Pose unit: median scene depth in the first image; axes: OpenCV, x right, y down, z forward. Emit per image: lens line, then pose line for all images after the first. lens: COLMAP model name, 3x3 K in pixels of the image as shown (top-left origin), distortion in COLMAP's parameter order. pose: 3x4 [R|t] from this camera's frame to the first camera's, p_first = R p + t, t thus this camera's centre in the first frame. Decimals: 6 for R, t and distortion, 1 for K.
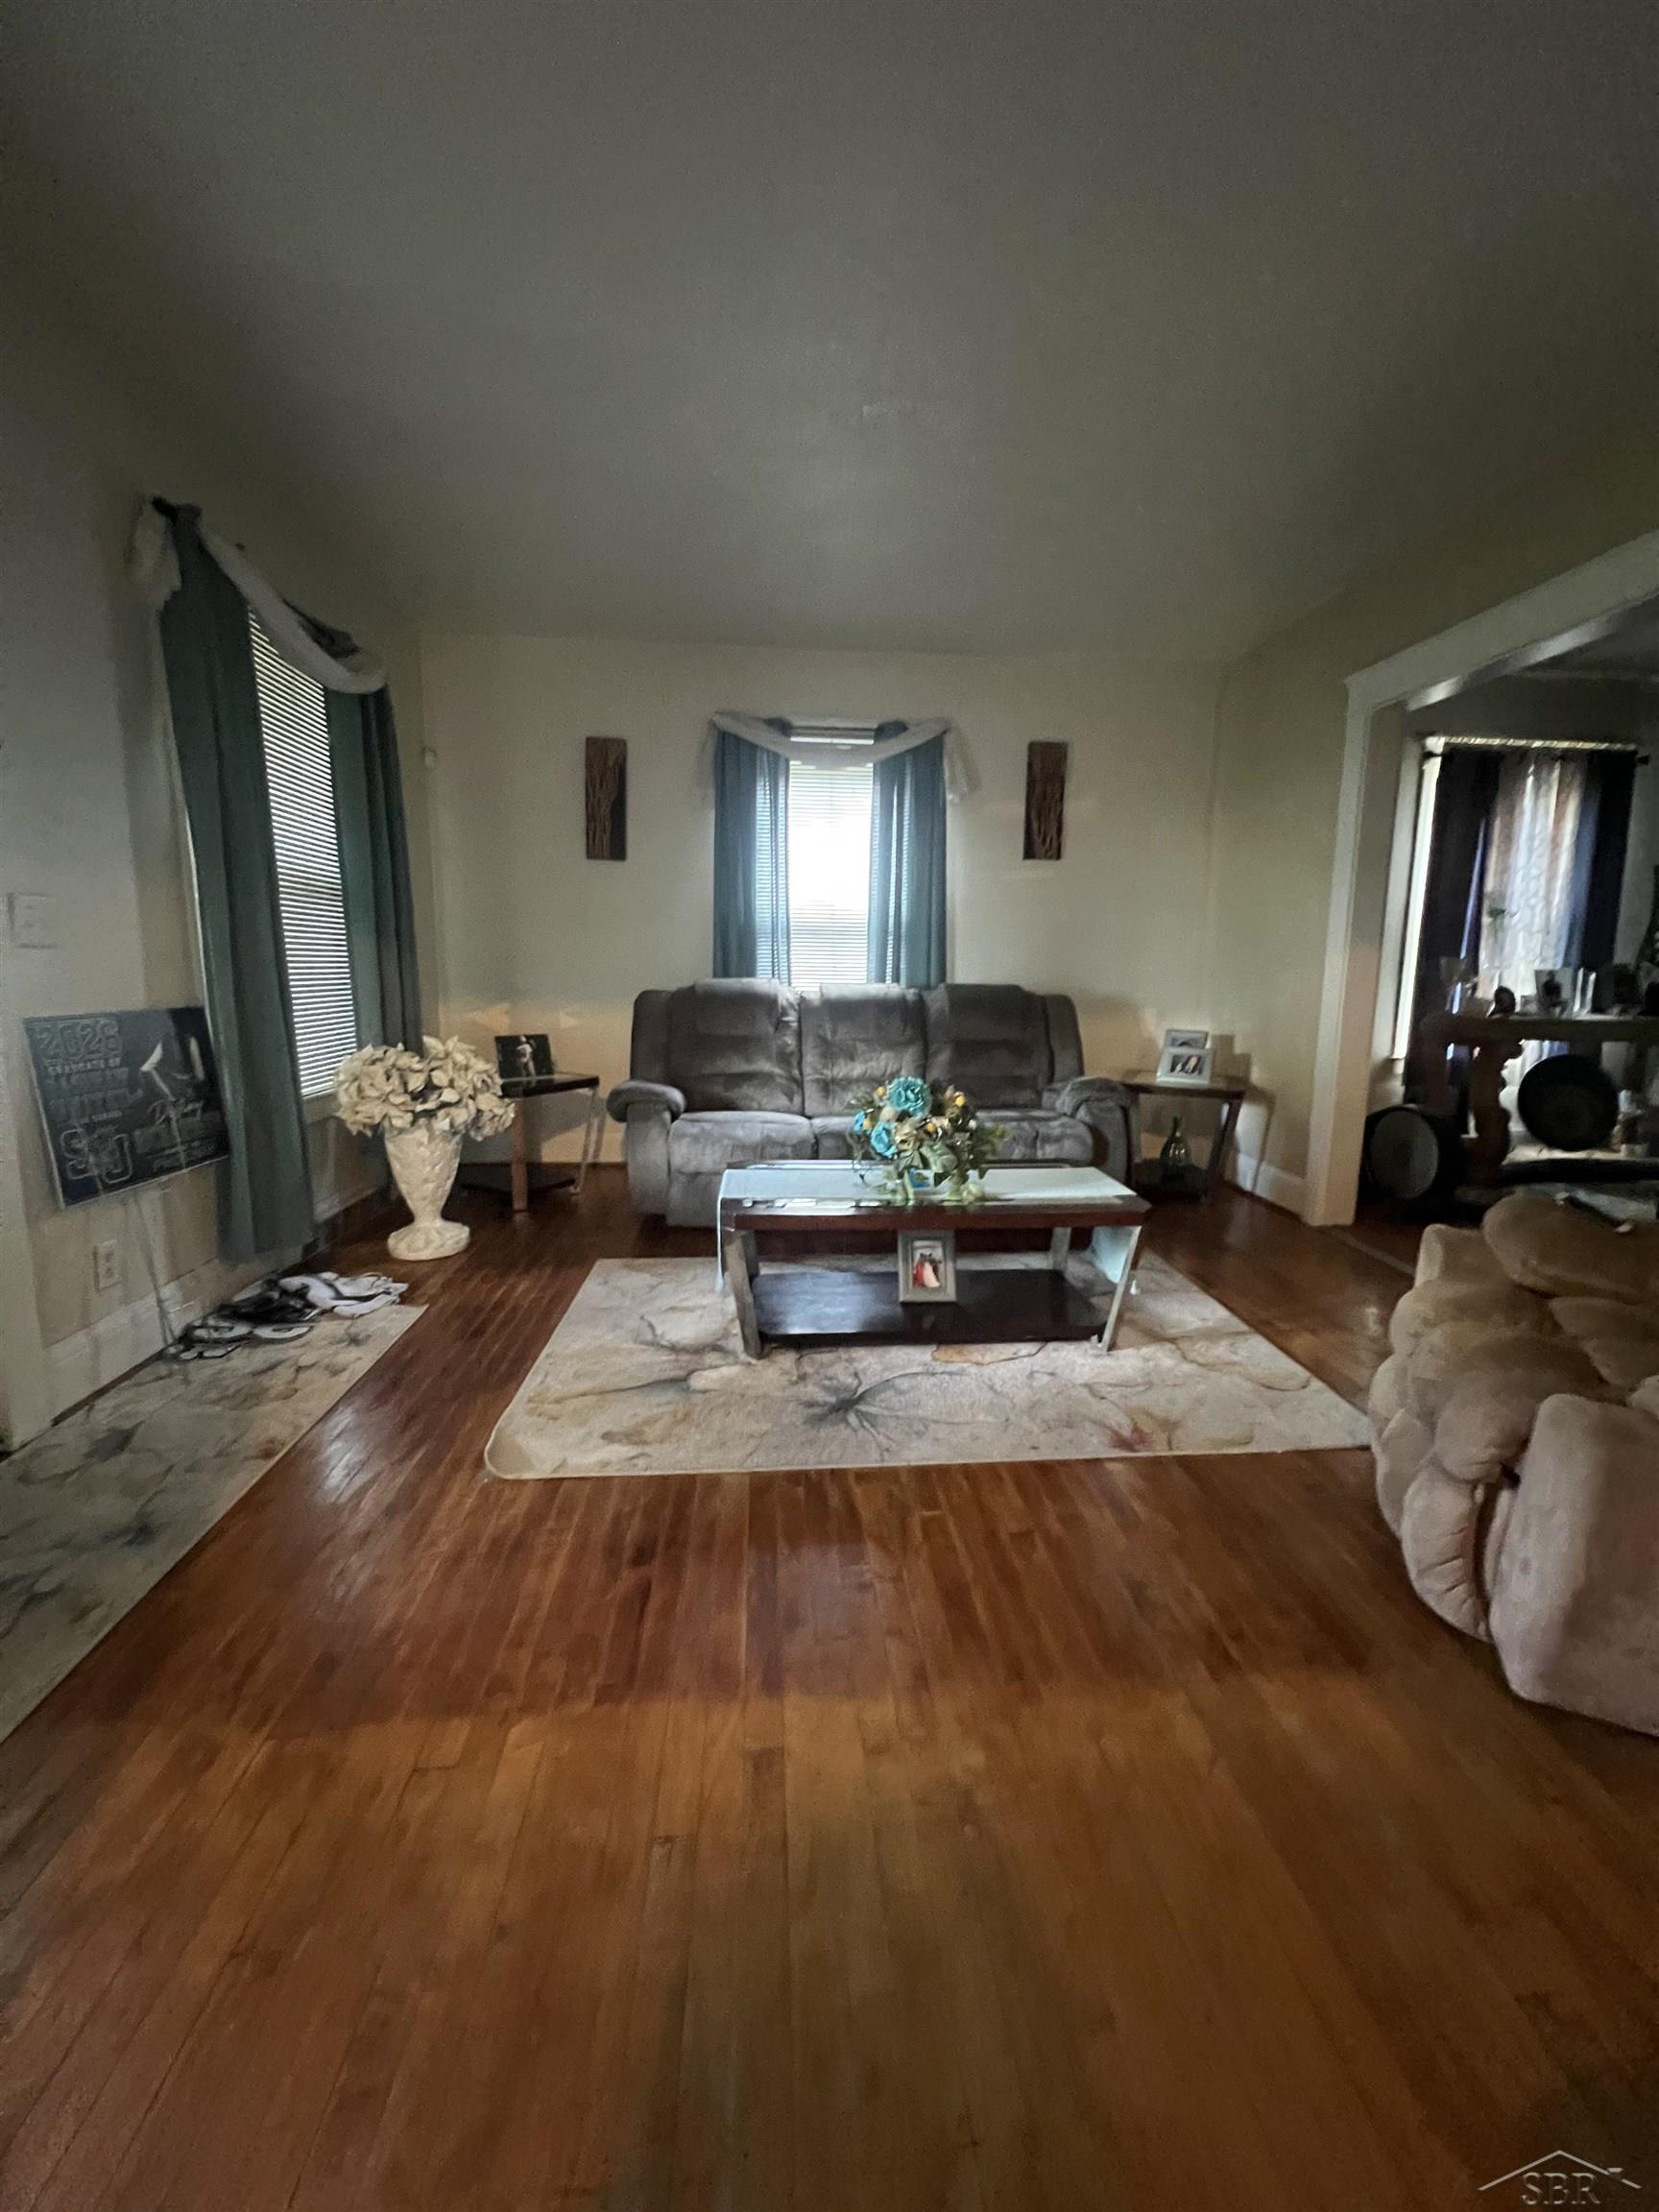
lens RADIAL K [[892.0, 0, 834.6], [0, 892.0, 1105.8], [0, 0, 1]] dist [-0.001684, 0.000696]
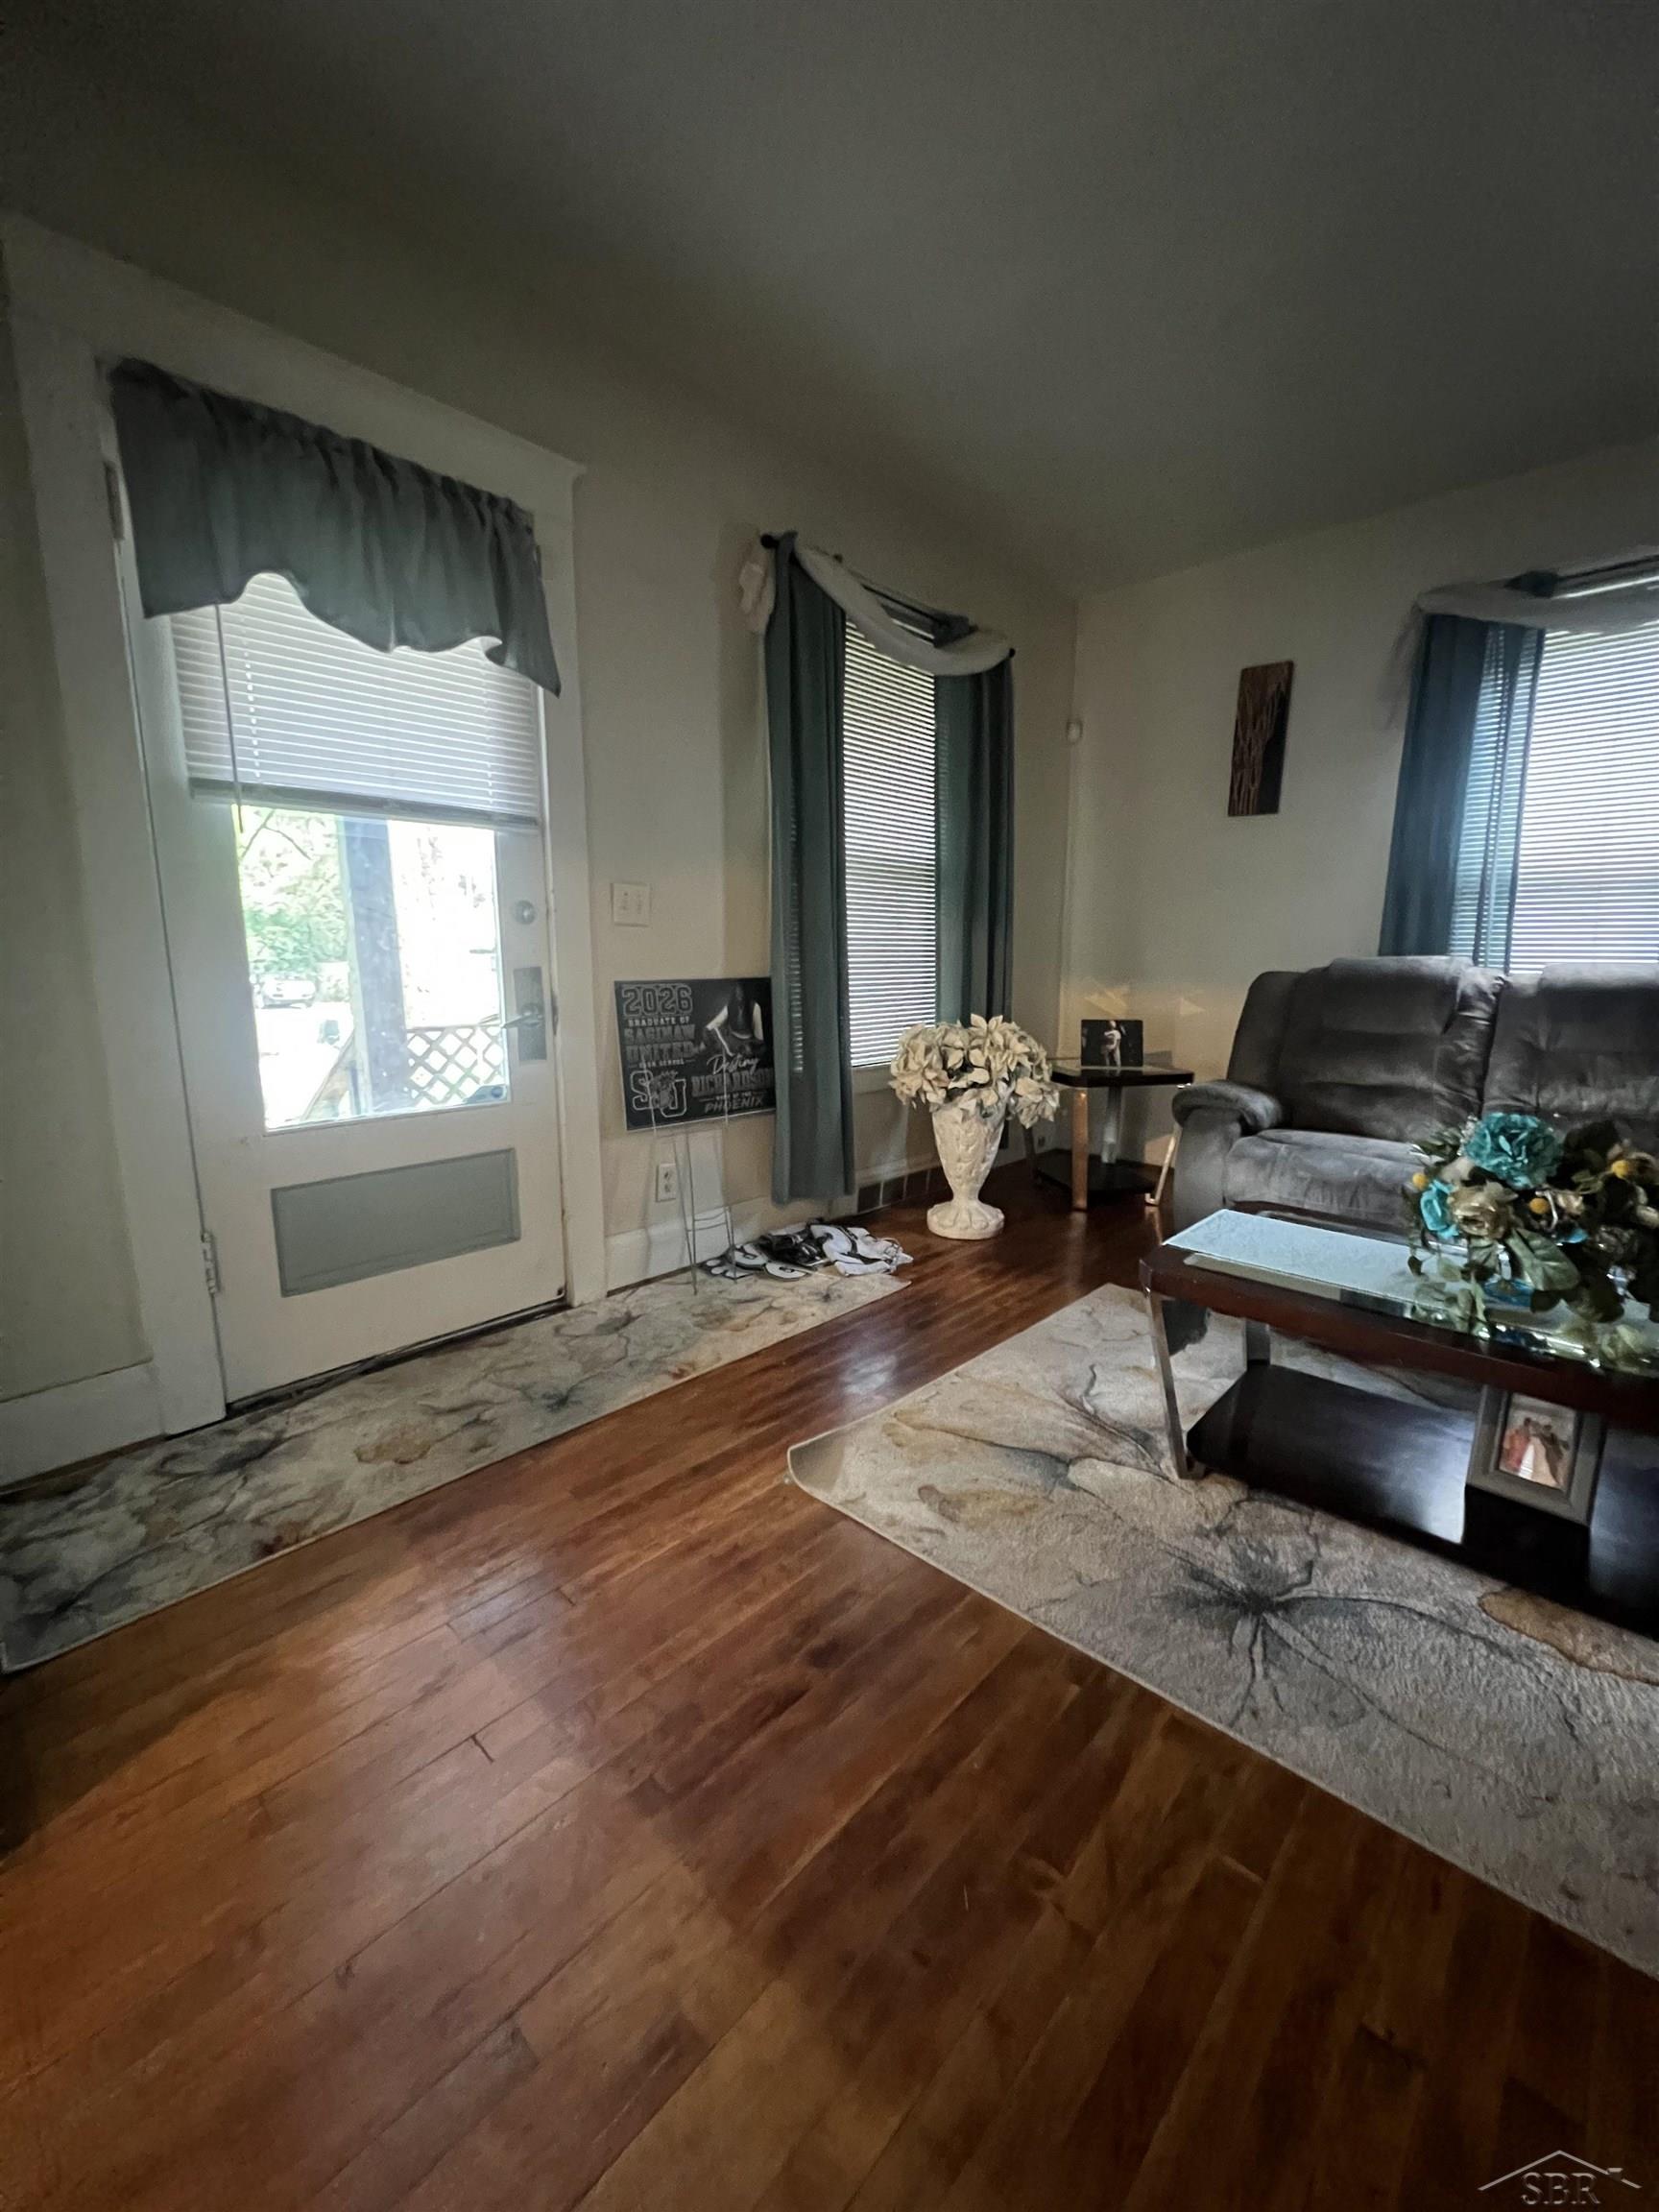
lens RADIAL K [[892.0, 0, 829.0], [0, 892.0, 1102.0], [0, 0, 1]] dist [-0.001684, 0.000696]
pose [[0.671617, 0.114369, -0.732018, 0.210936], [-0.109338, 0.992496, 0.054750, -0.022942], [0.732786, 0.043267, 0.679082, 0.287878]]
